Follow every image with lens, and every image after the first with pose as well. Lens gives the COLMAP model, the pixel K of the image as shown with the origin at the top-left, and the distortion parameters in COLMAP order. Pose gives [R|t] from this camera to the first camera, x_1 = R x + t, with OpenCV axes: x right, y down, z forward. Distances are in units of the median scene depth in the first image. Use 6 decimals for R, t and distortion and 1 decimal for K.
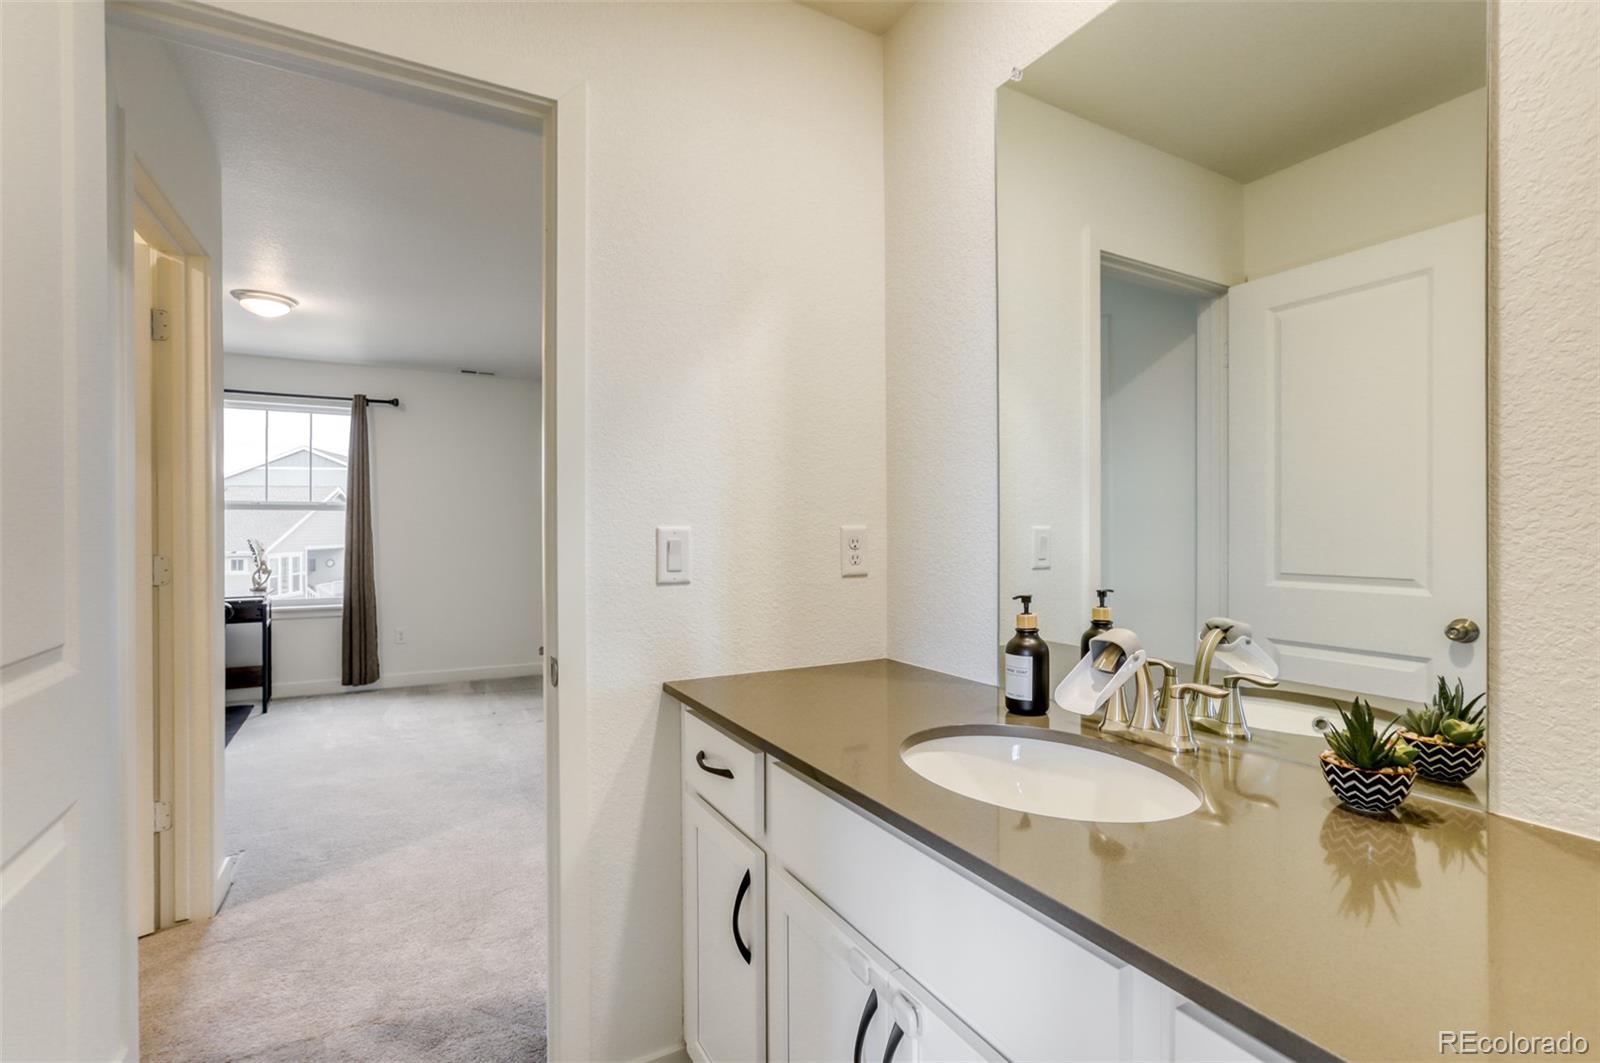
lens RADIAL K [[737.5, 0, 804.7], [0, 737.5, 541.7], [0, 0, 1]] dist [-0.006060, -0.000762]
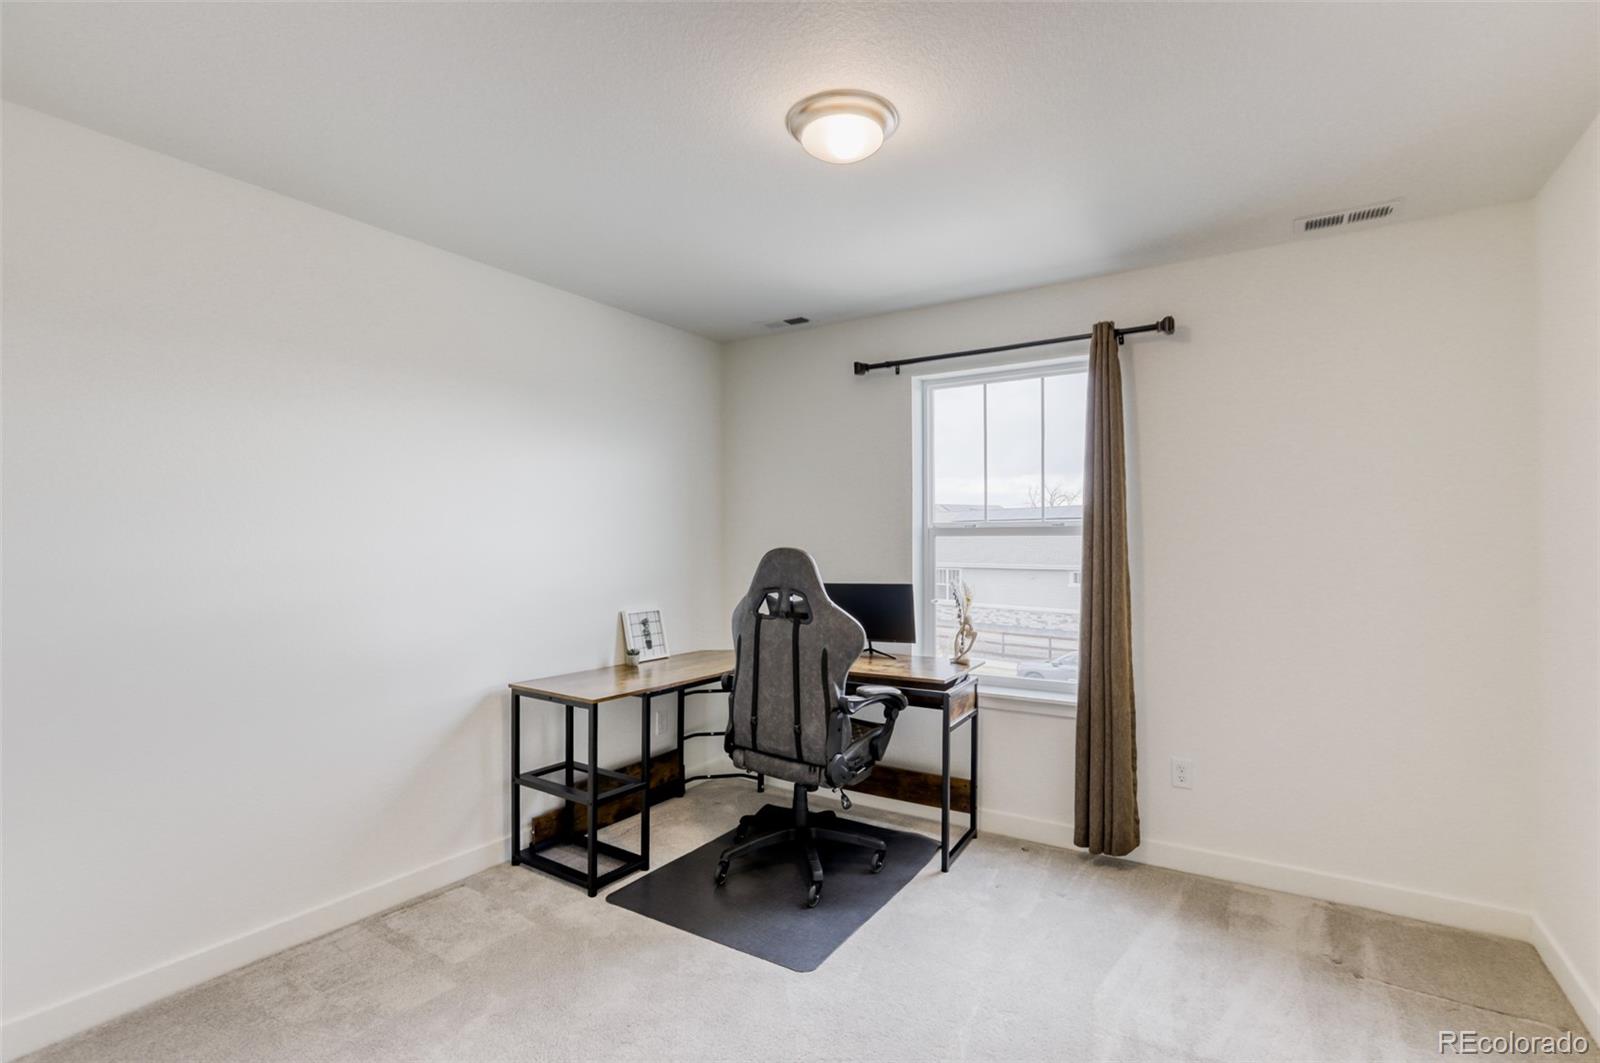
lens RADIAL K [[737.5, 0, 788.4], [0, 737.5, 546.5], [0, 0, 1]] dist [-0.006060, -0.000762]
pose [[0.463738, 0.006923, -0.885946, -0.228675], [-0.003307, 0.999976, 0.006083, -0.037485], [0.885966, 0.000109, 0.463749, 0.540208]]
